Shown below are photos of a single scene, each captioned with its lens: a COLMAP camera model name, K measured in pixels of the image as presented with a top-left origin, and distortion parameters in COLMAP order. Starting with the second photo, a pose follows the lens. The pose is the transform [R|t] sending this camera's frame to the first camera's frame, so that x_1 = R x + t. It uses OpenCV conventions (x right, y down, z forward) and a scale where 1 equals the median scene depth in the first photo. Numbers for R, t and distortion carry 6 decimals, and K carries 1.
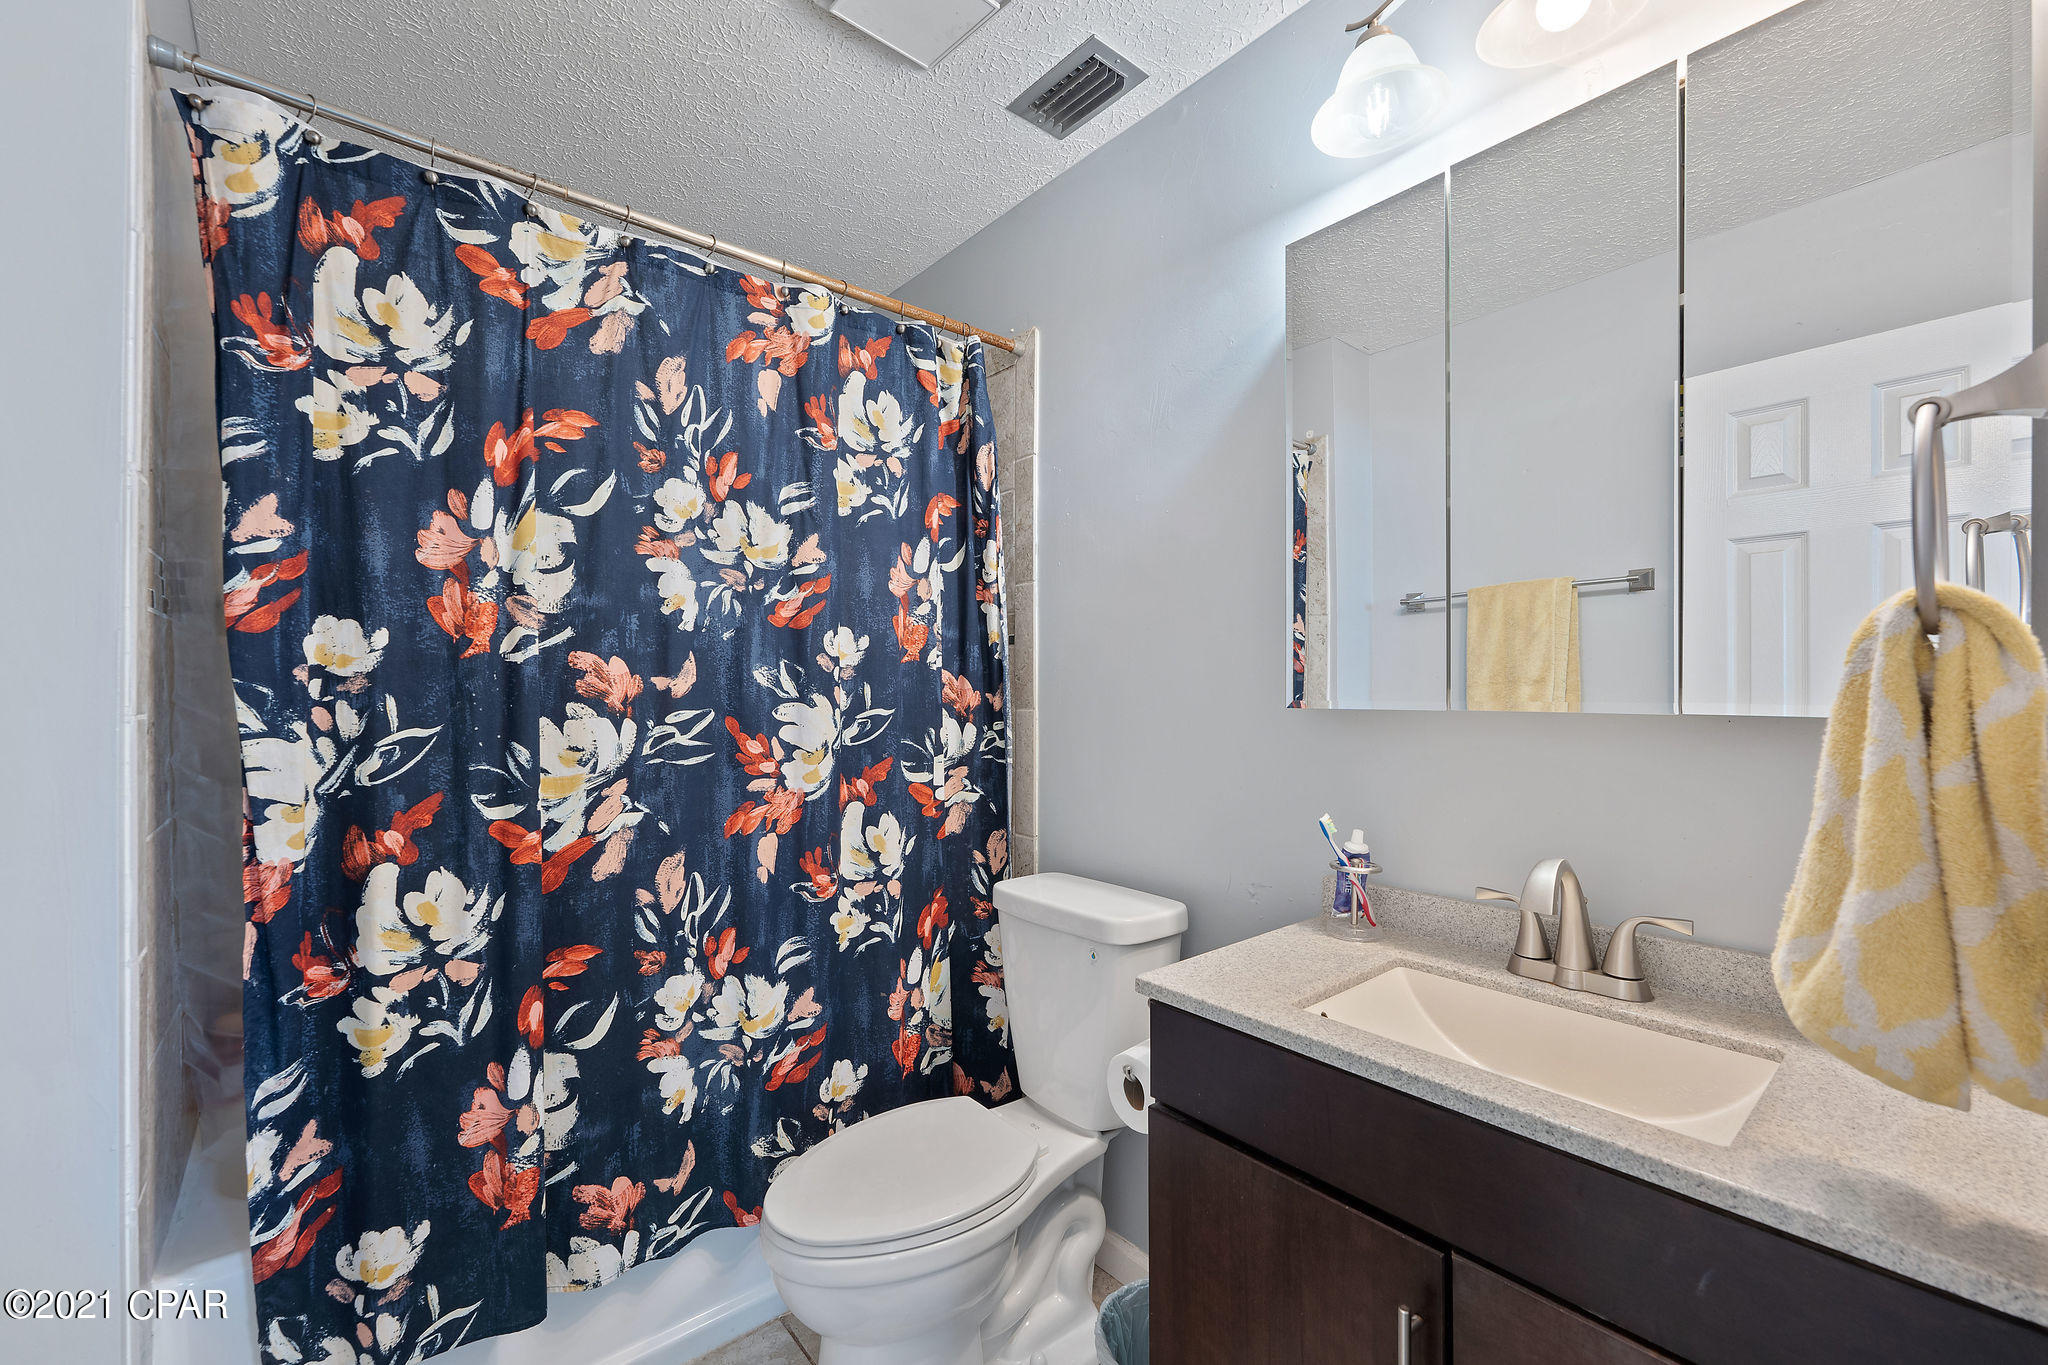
lens RADIAL K [[814.4, 0, 1021.4], [0, 814.4, 689.3], [0, 0, 1]] dist [-0.000895, 0.000101]
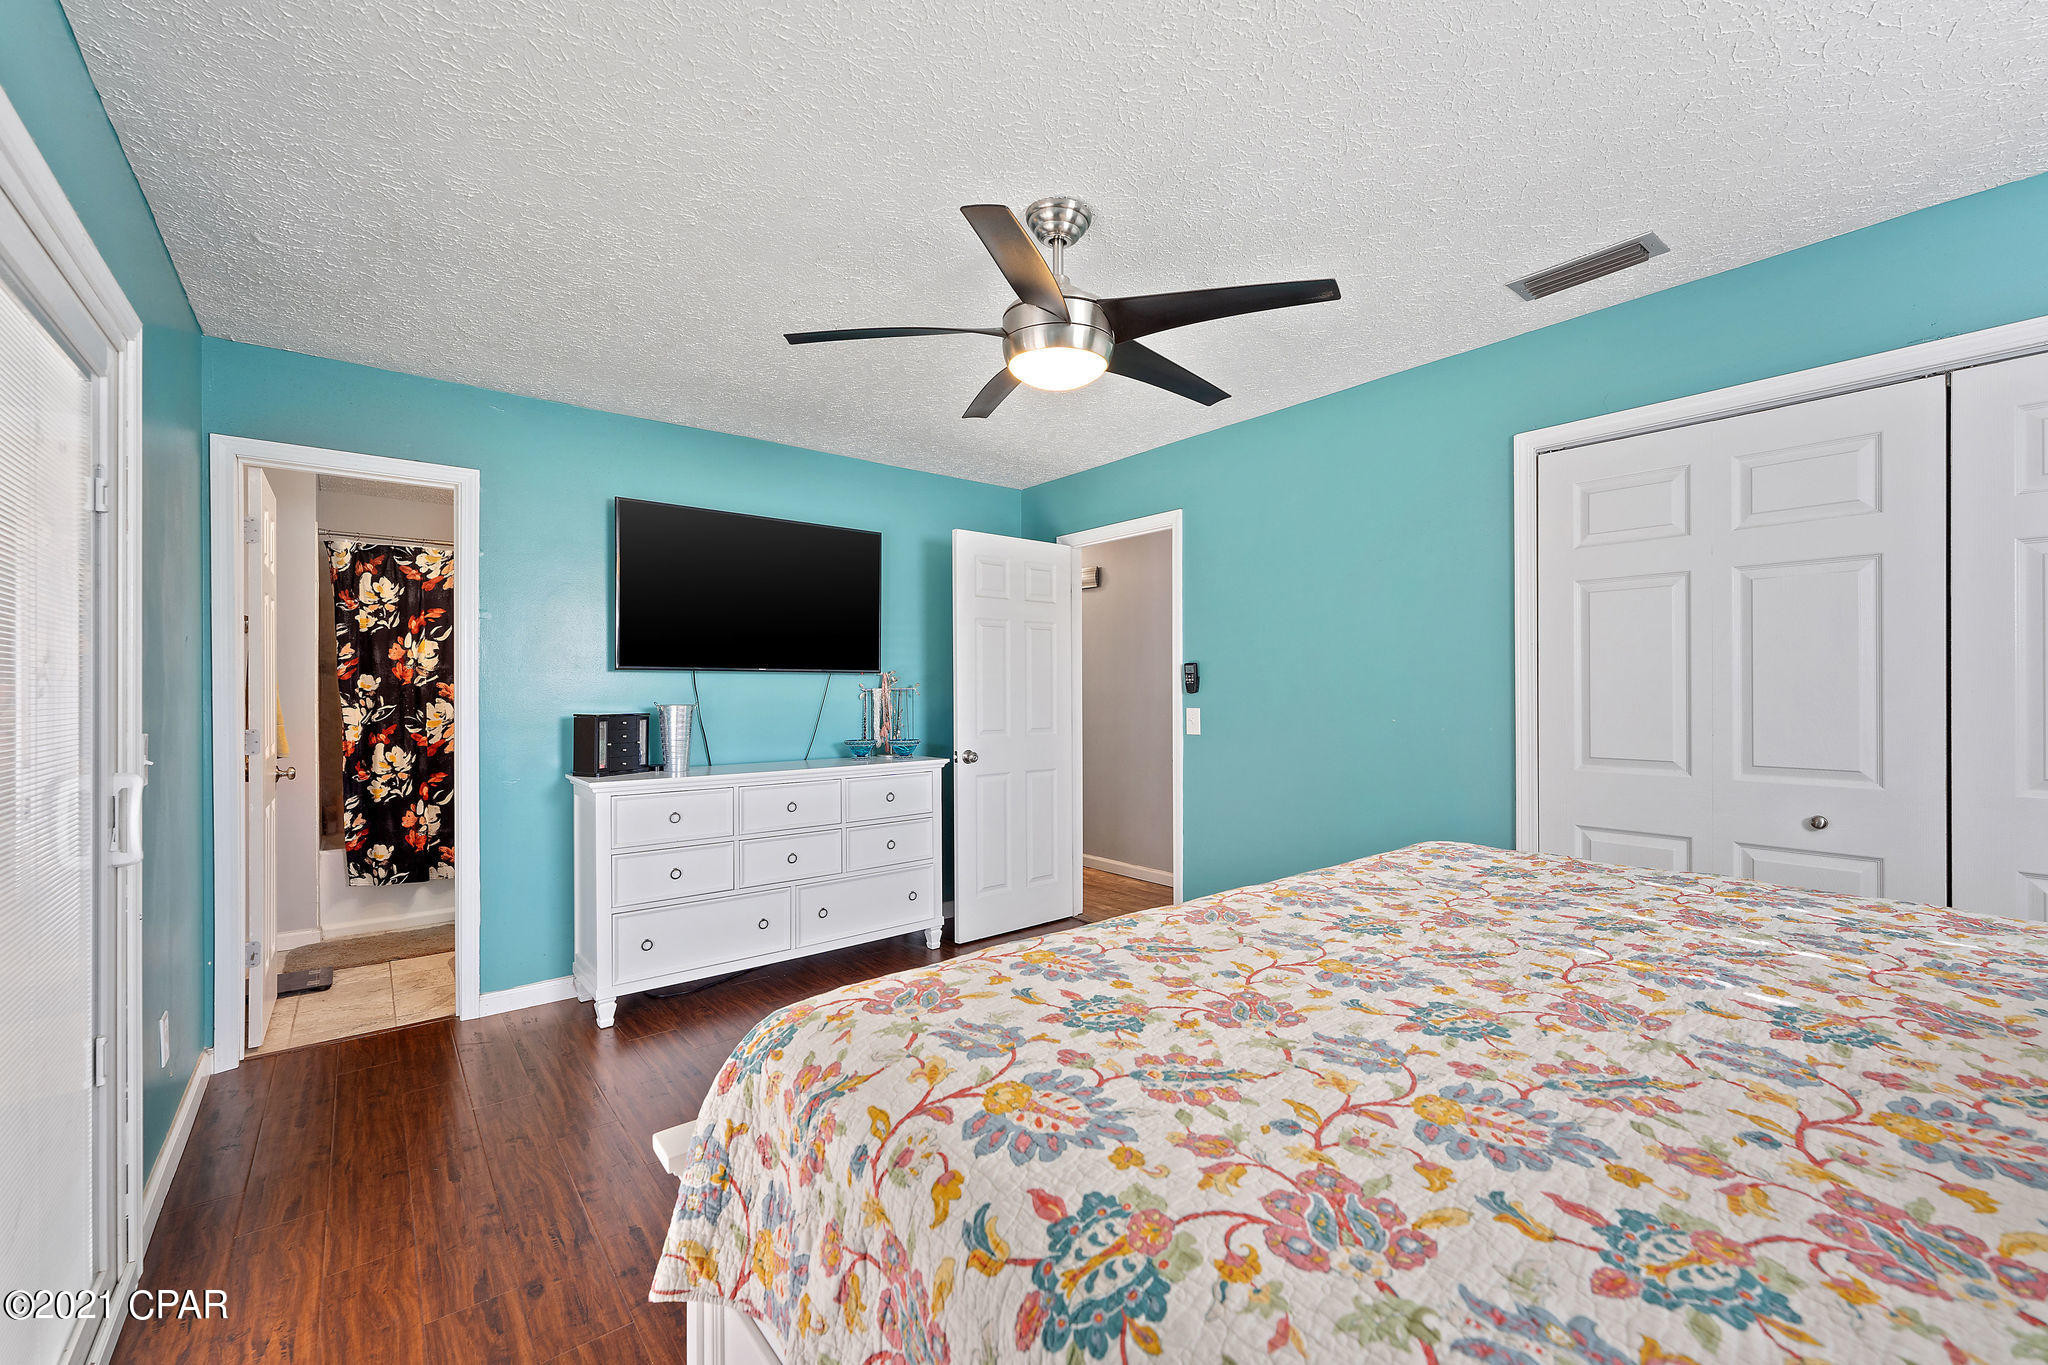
lens RADIAL K [[814.4, 0, 1025.6], [0, 814.4, 690.7], [0, 0, 1]] dist [-0.000895, 0.000101]
pose [[0.999264, -0.001529, -0.038330, 2.162760], [0.001792, 0.999975, 0.006835, -0.035245], [0.038319, -0.006899, 0.999242, -2.433198]]
